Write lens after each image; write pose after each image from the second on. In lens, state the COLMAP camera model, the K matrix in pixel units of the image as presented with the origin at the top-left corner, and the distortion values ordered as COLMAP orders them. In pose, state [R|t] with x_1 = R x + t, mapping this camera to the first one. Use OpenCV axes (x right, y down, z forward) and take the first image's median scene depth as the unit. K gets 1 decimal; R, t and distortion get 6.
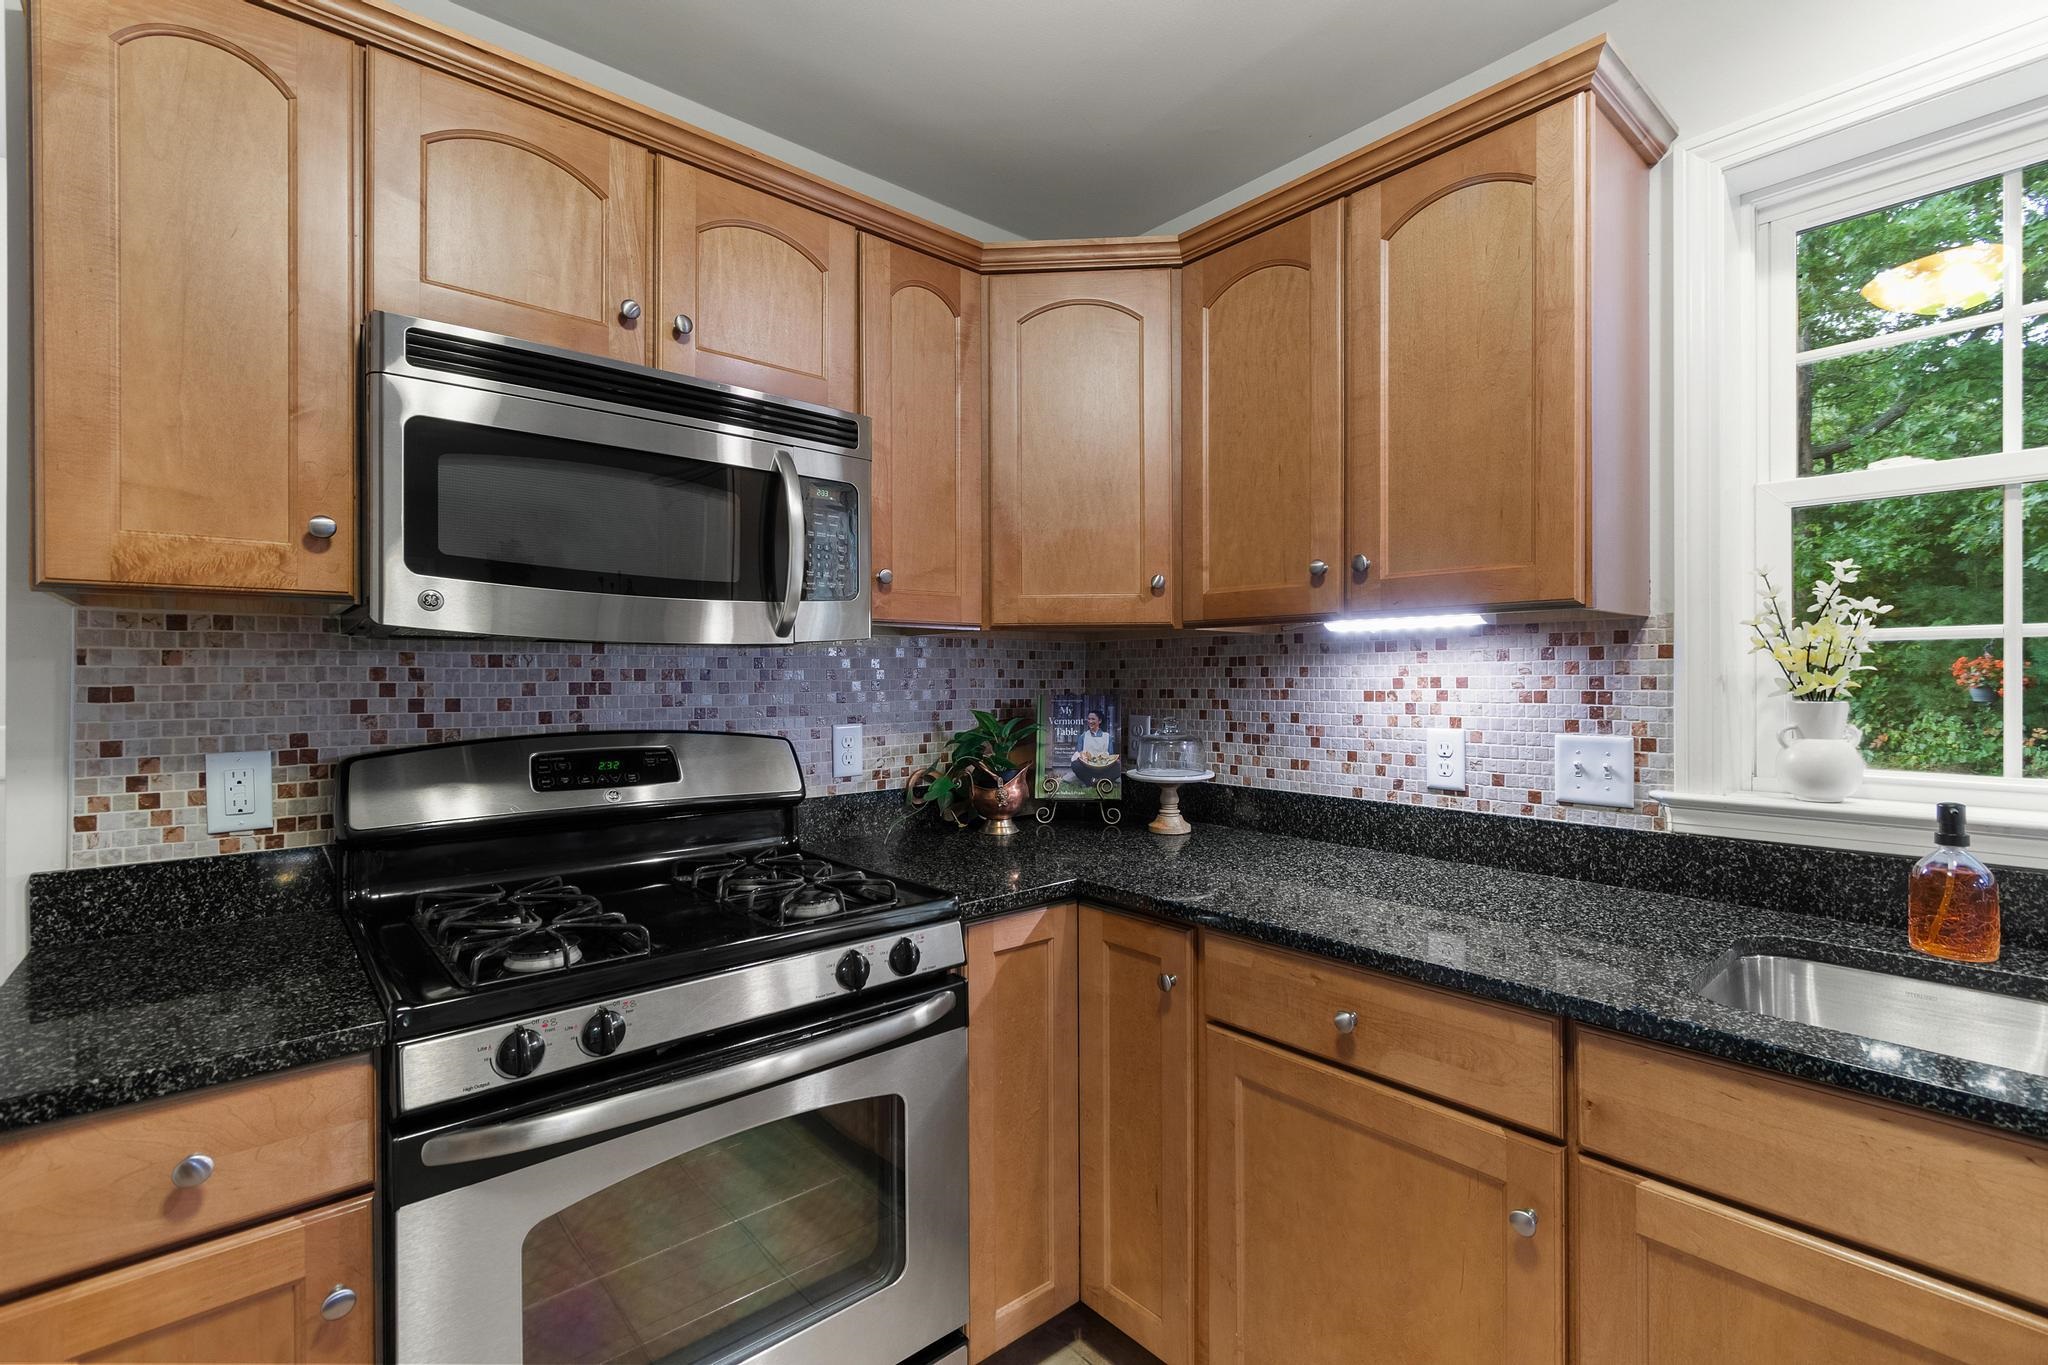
lens RADIAL K [[902.7, 0, 1030.3], [0, 902.7, 678.9], [0, 0, 1]] dist [0.000757, -0.000749]
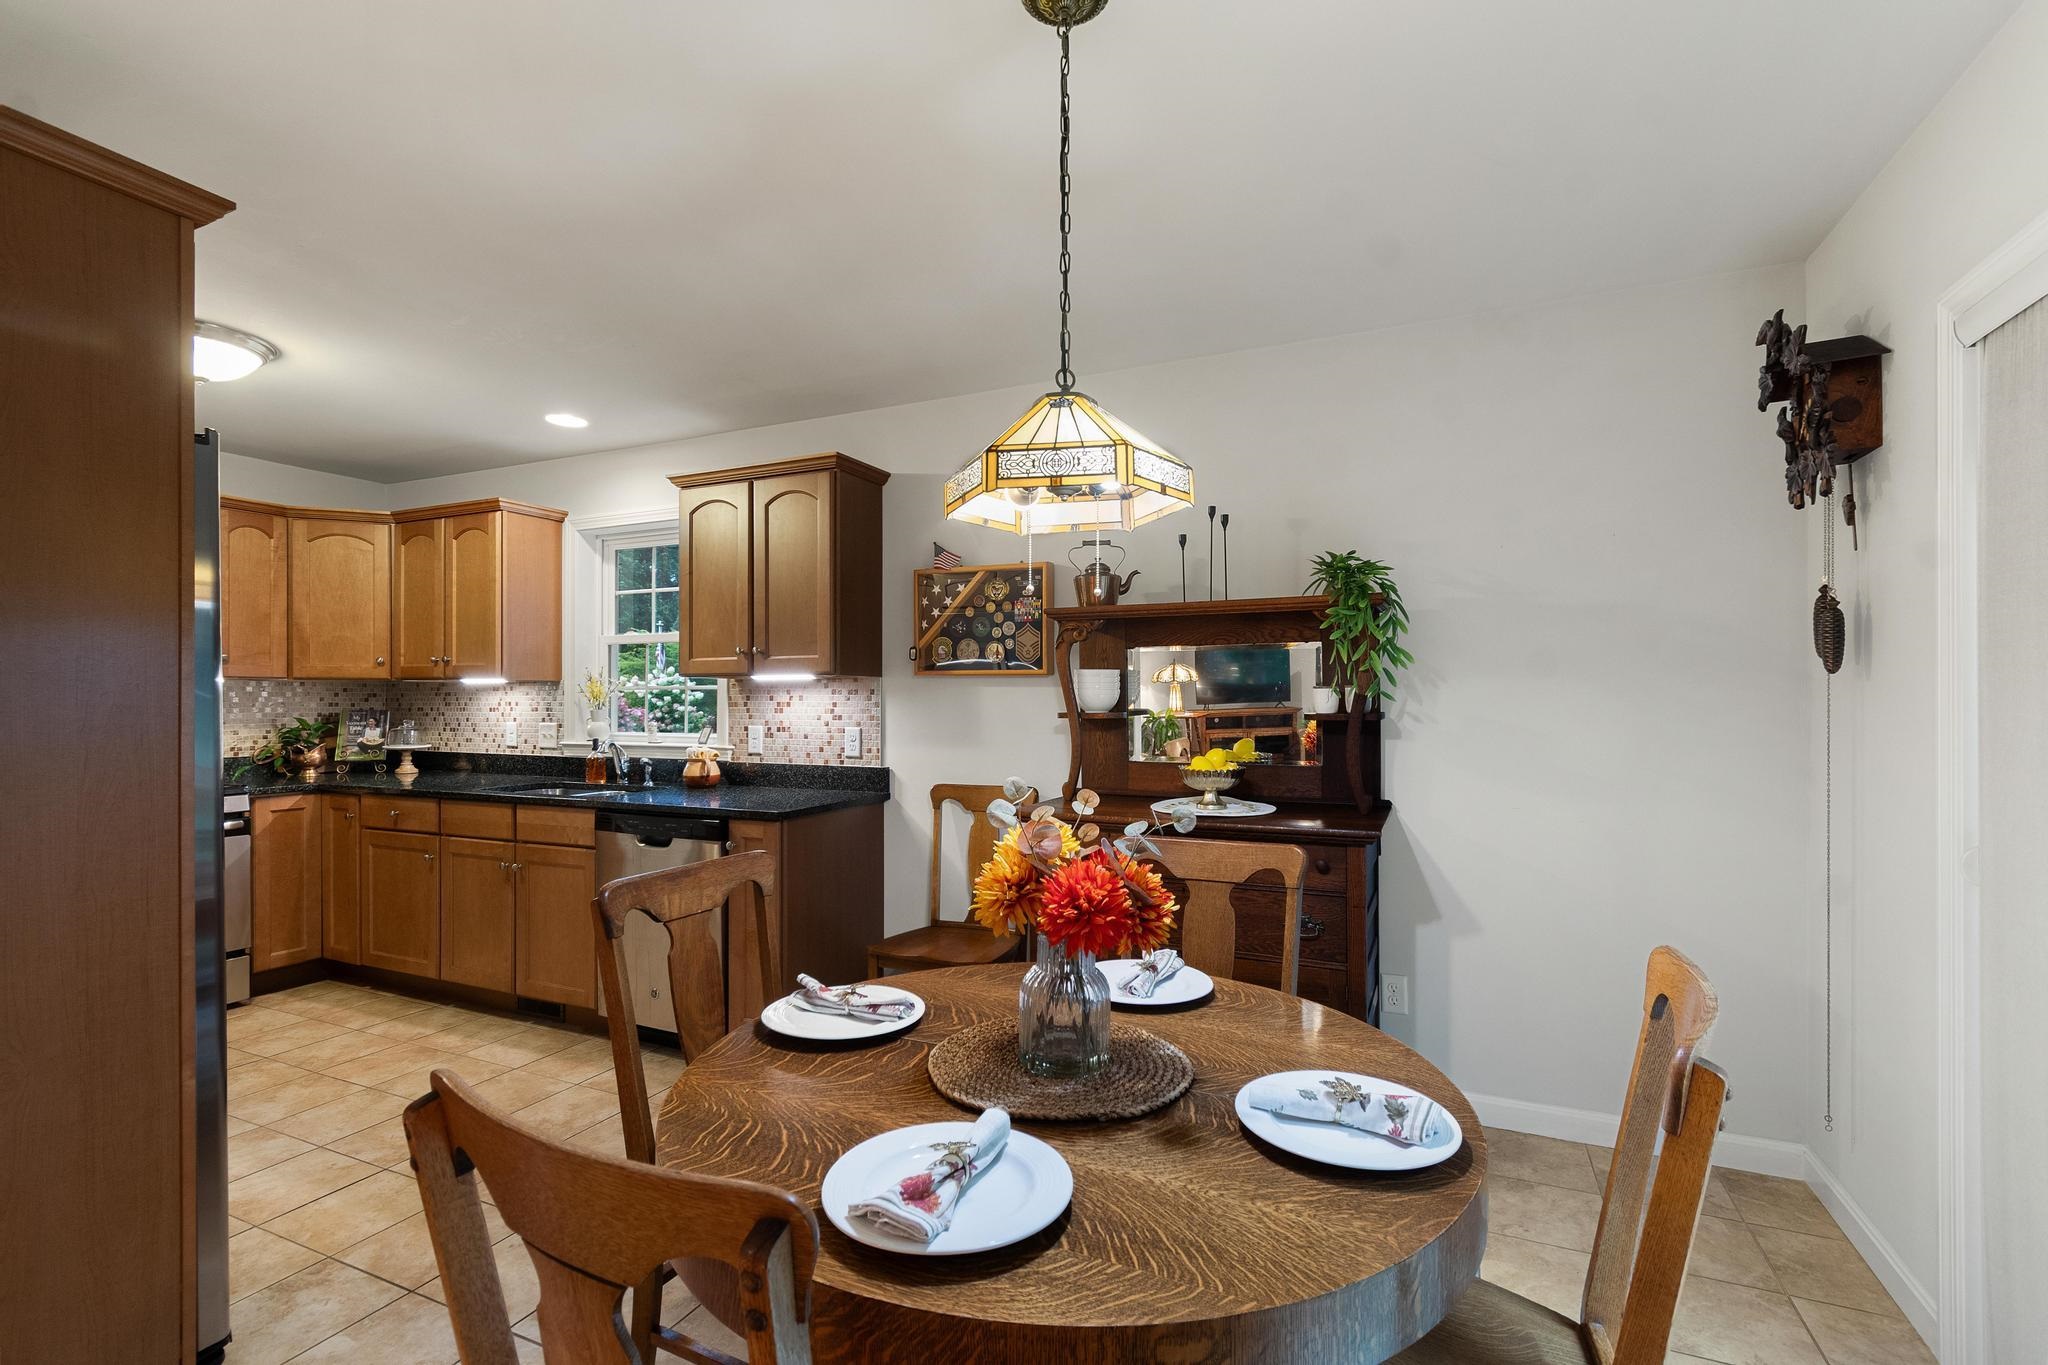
lens RADIAL K [[907.5, 0, 1033.3], [0, 907.5, 697.3], [0, 0, 1]] dist [0.002318, -0.000253]
pose [[0.908292, 0.004543, 0.418312, 0.779756], [-0.001944, 0.999976, -0.006640, -0.000748], [-0.418332, 0.005218, 0.908279, -2.059451]]
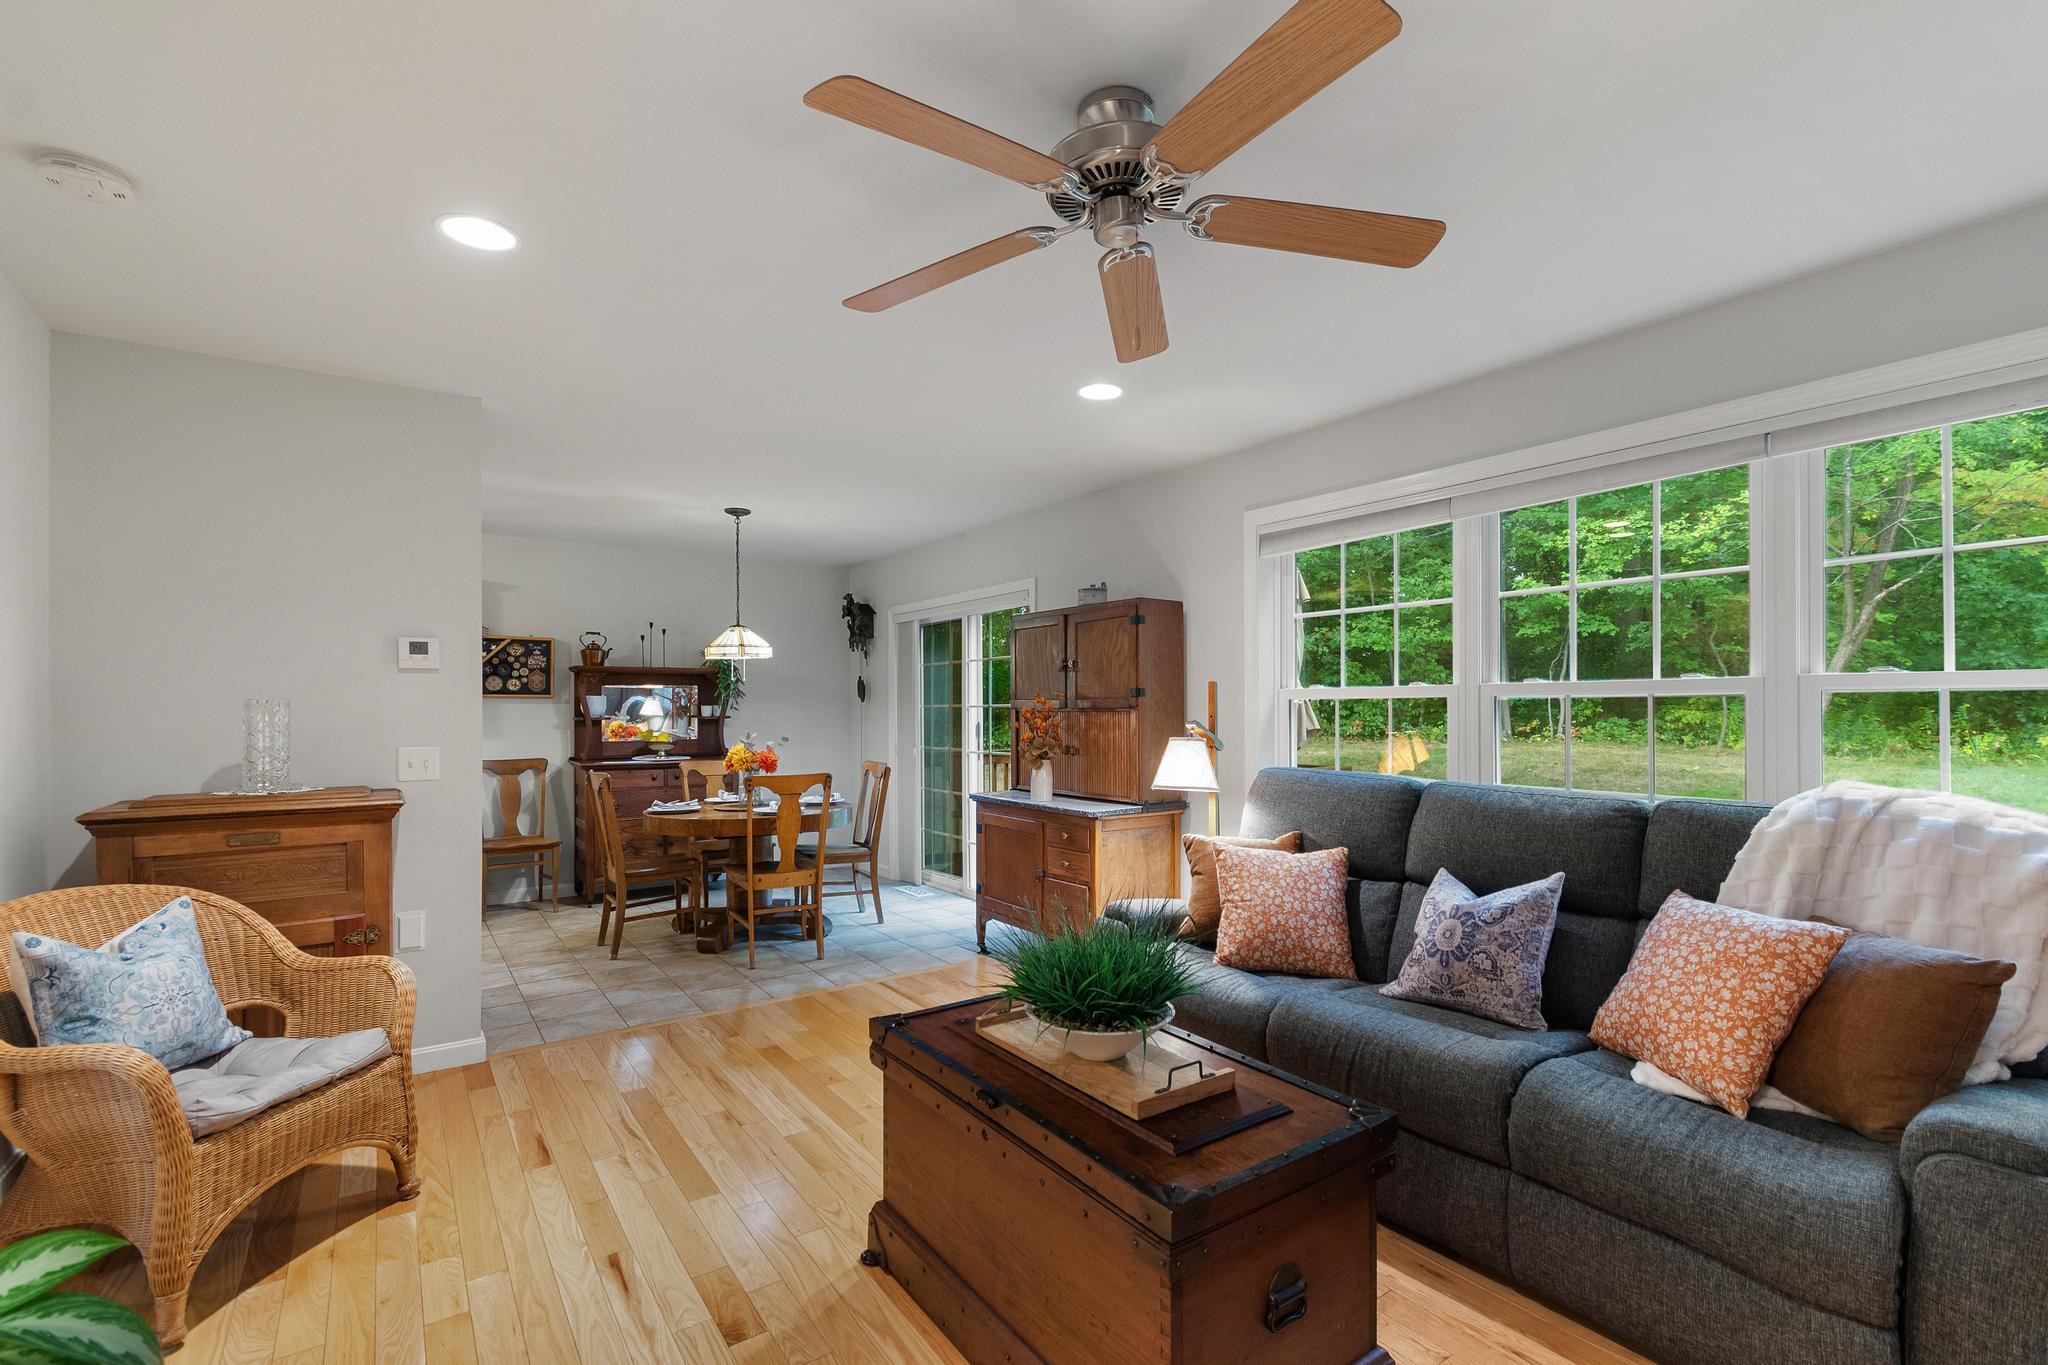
lens RADIAL K [[911.6, 0, 1034.4], [0, 911.6, 710.1], [0, 0, 1]] dist [0.003240, -0.003789]
pose [[0.096203, 0.001742, 0.995360, -1.916475], [0.004889, 0.999986, -0.002223, 0.005140], [-0.995350, 0.005081, 0.096193, -2.603872]]
